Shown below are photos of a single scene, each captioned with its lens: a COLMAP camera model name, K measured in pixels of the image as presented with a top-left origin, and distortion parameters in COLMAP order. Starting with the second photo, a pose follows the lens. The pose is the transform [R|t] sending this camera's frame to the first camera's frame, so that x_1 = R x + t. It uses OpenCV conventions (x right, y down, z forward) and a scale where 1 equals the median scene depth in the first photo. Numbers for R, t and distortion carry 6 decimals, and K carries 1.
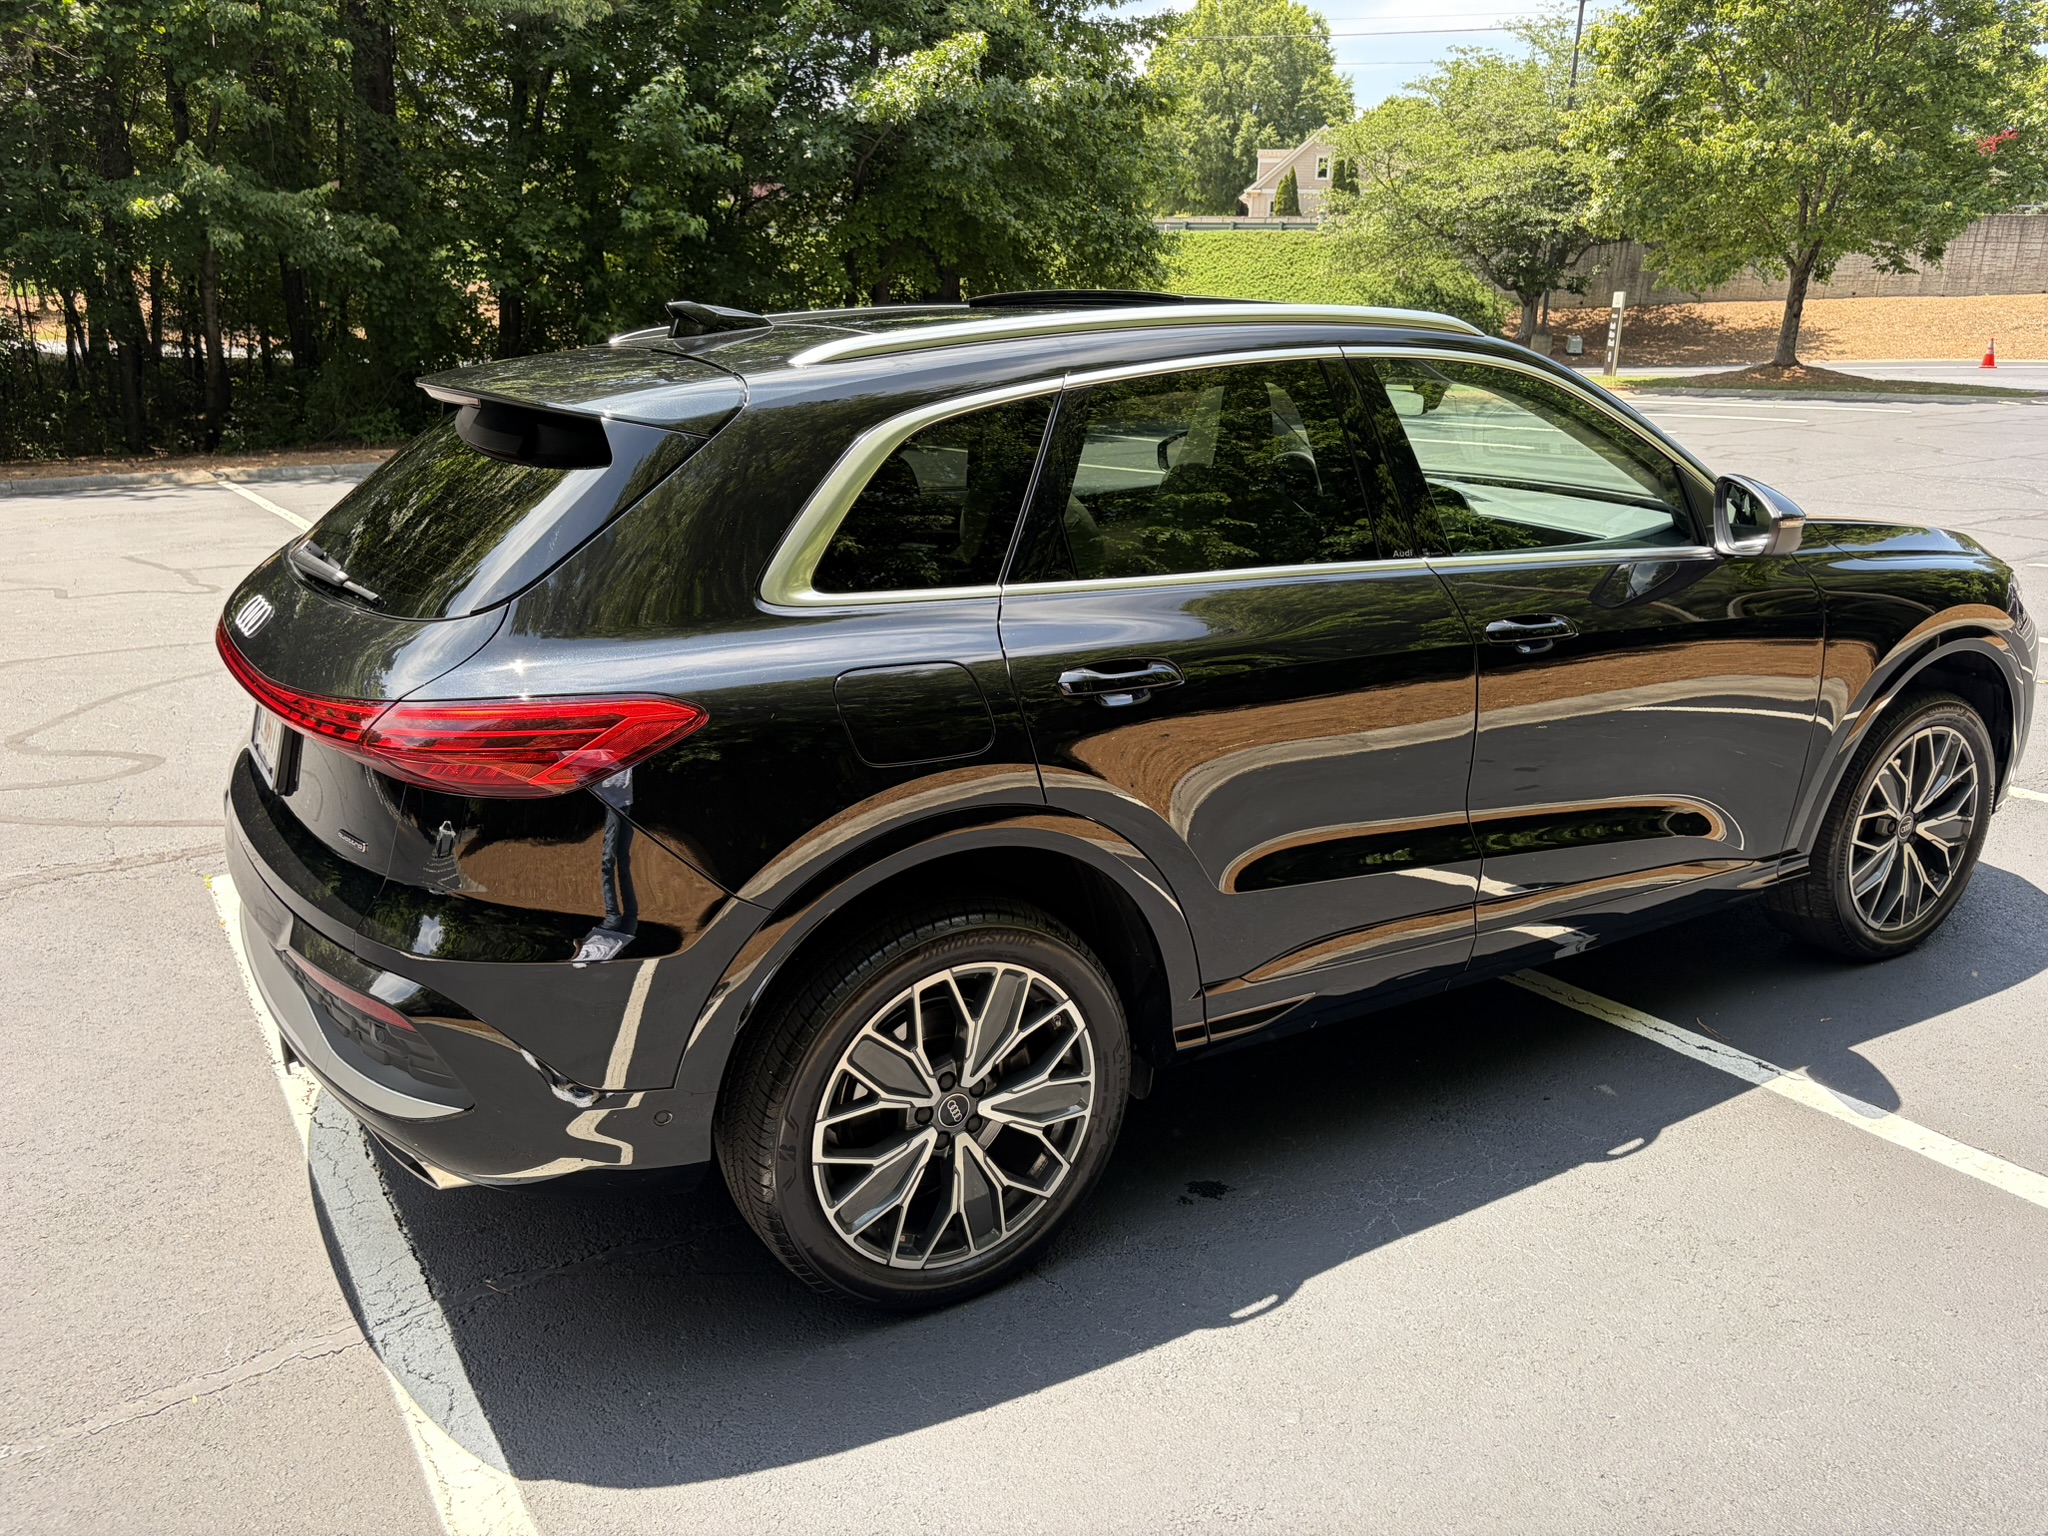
lens RADIAL K [[1535.4, 0, 1053.0], [0, 1535.4, 759.0], [0, 0, 1]] dist [0.031678, -0.007984]
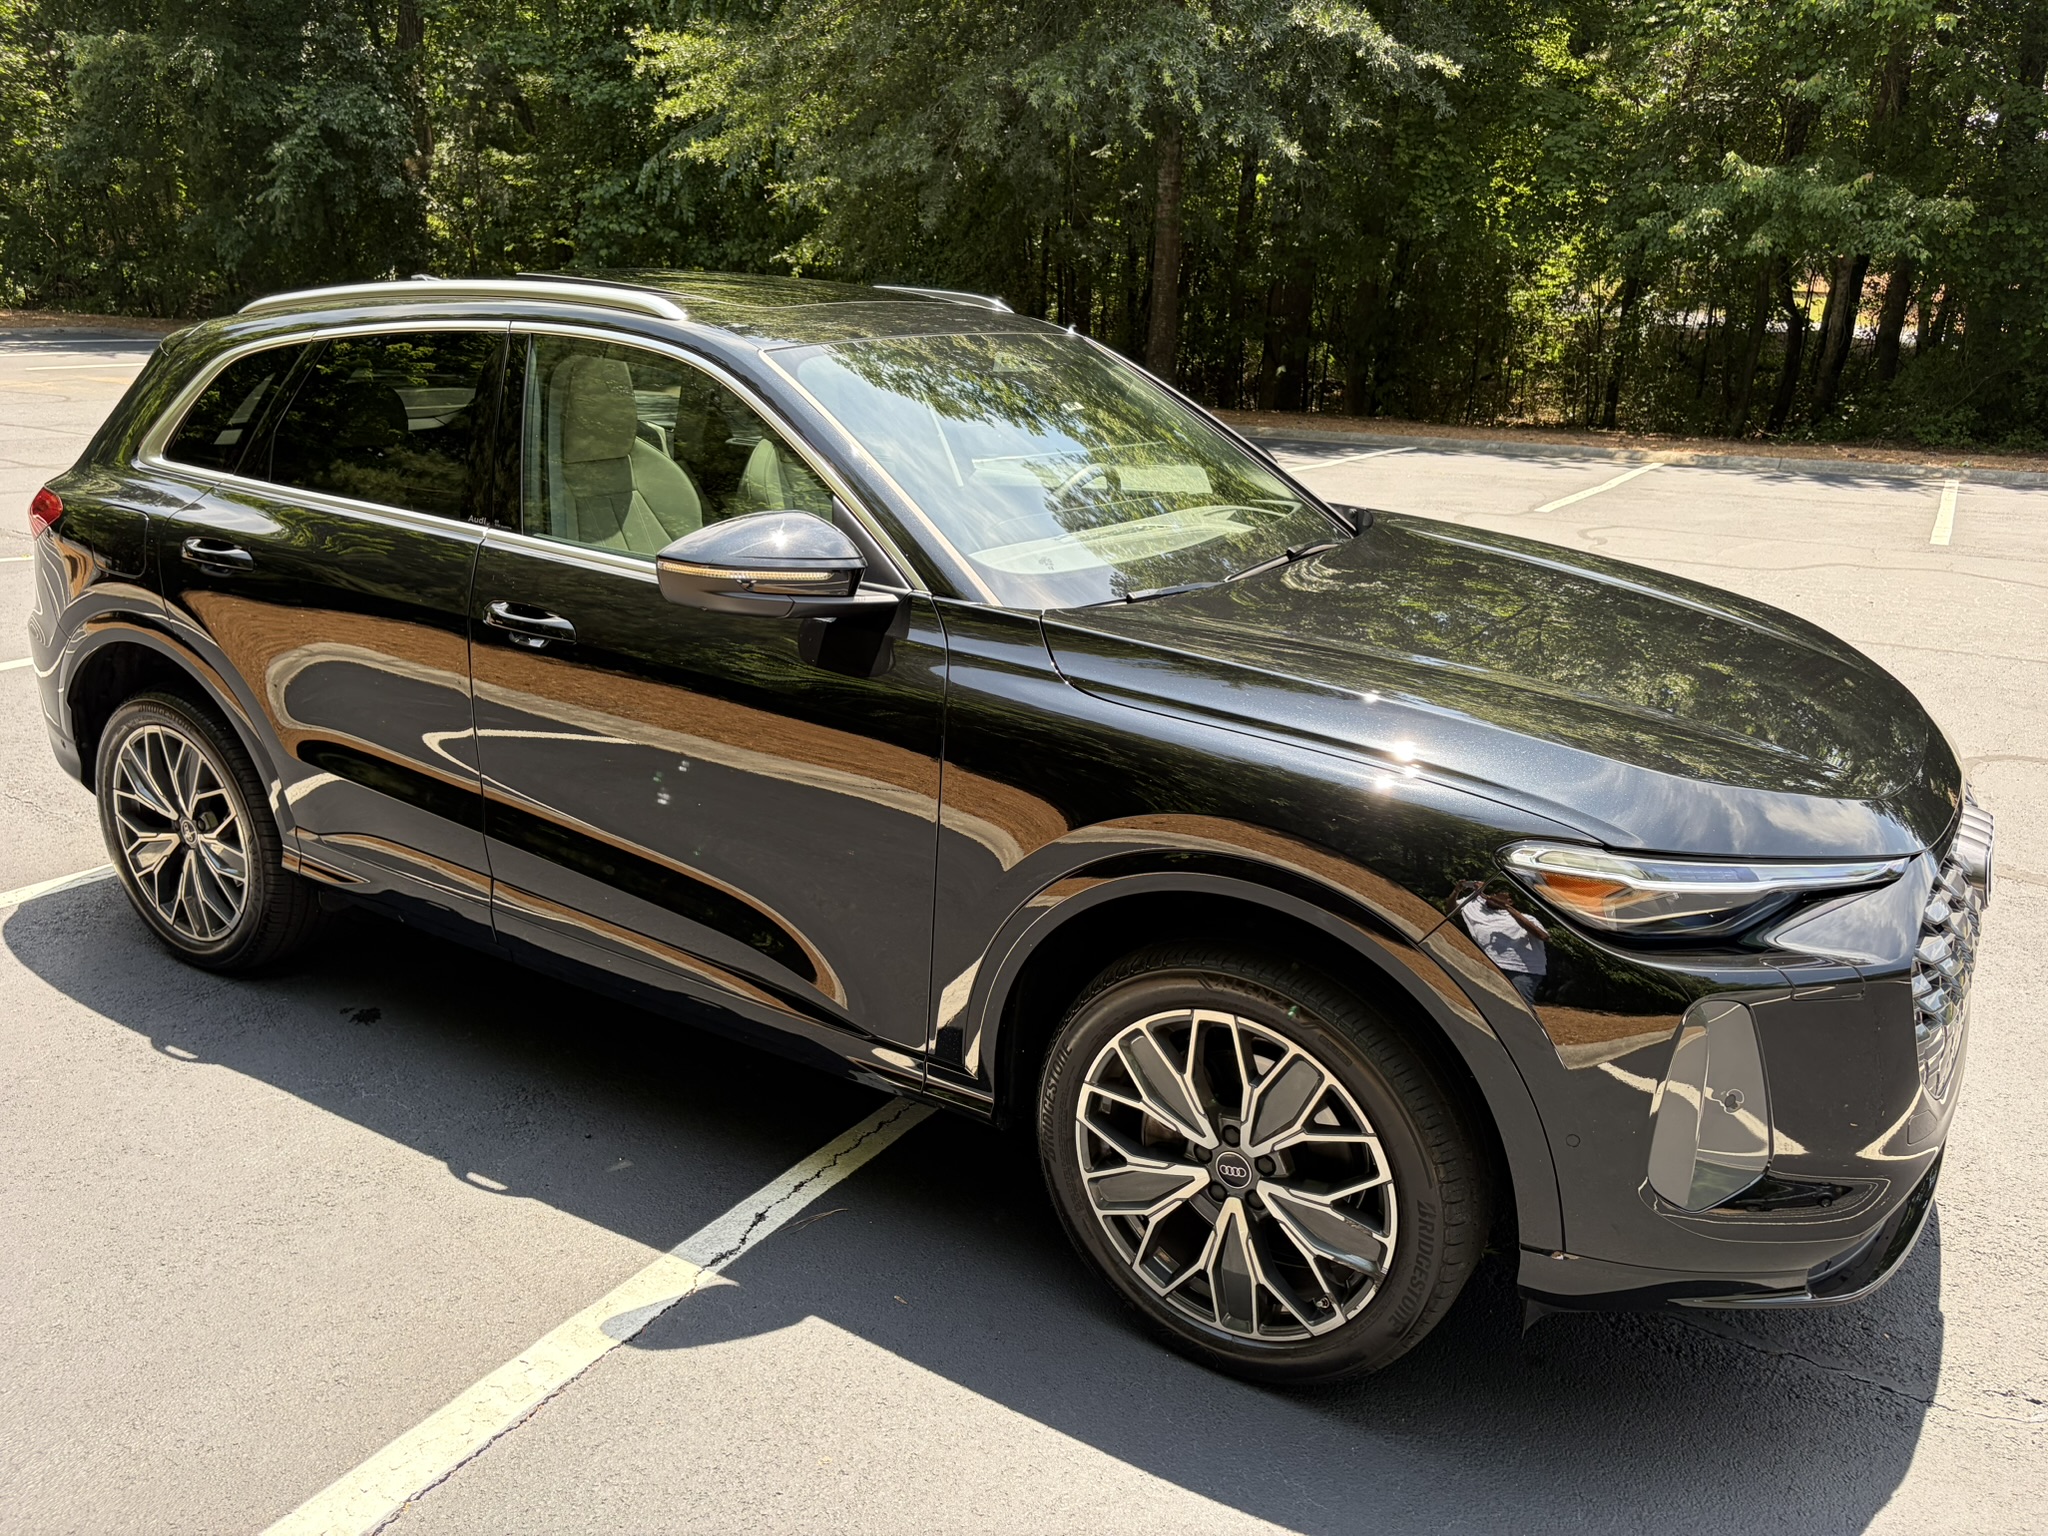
lens RADIAL K [[1541.3, 0, 1026.7], [0, 1541.3, 769.7], [0, 0, 1]] dist [0.032895, 0.005500]
pose [[0.442597, 0.273365, -0.854037, 0.174669], [-0.268899, 0.949031, 0.164417, -0.032074], [0.855454, 0.156879, 0.493546, 0.108095]]
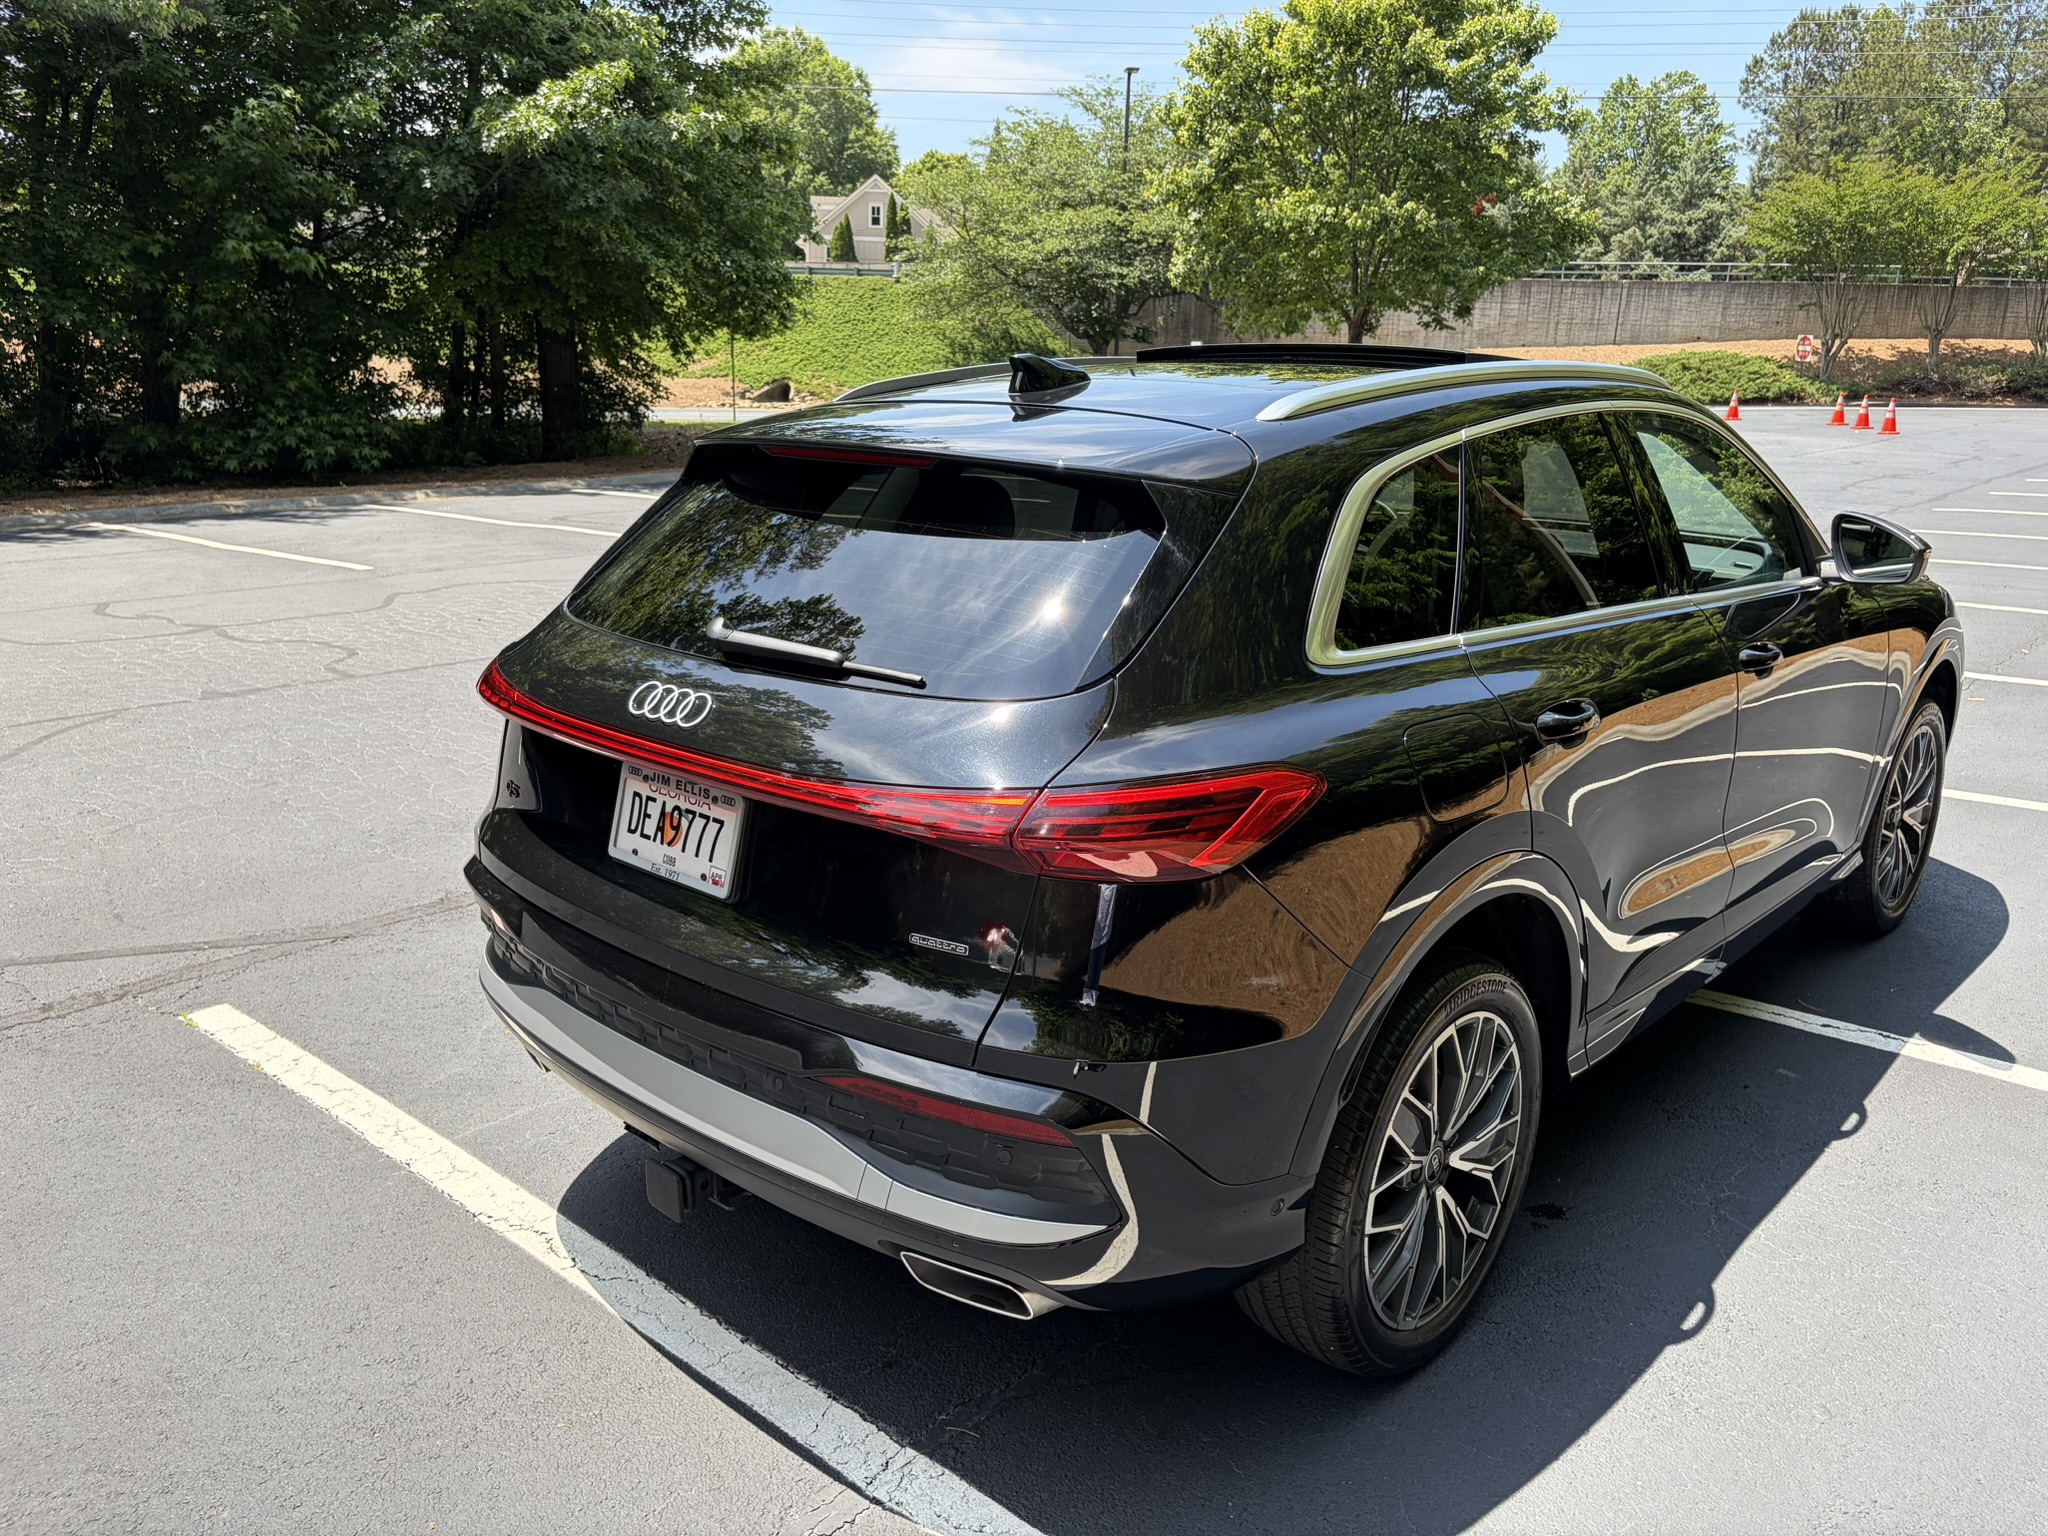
lens RADIAL K [[1528.8, 0, 1024.1], [0, 1528.8, 774.4], [0, 0, 1]] dist [0.020822, -0.000216]
pose [[0.964413, -0.063547, 0.256652, -0.064040], [0.067580, 0.997690, -0.006914, -0.003930], [-0.255620, 0.024012, 0.966479, 0.012024]]
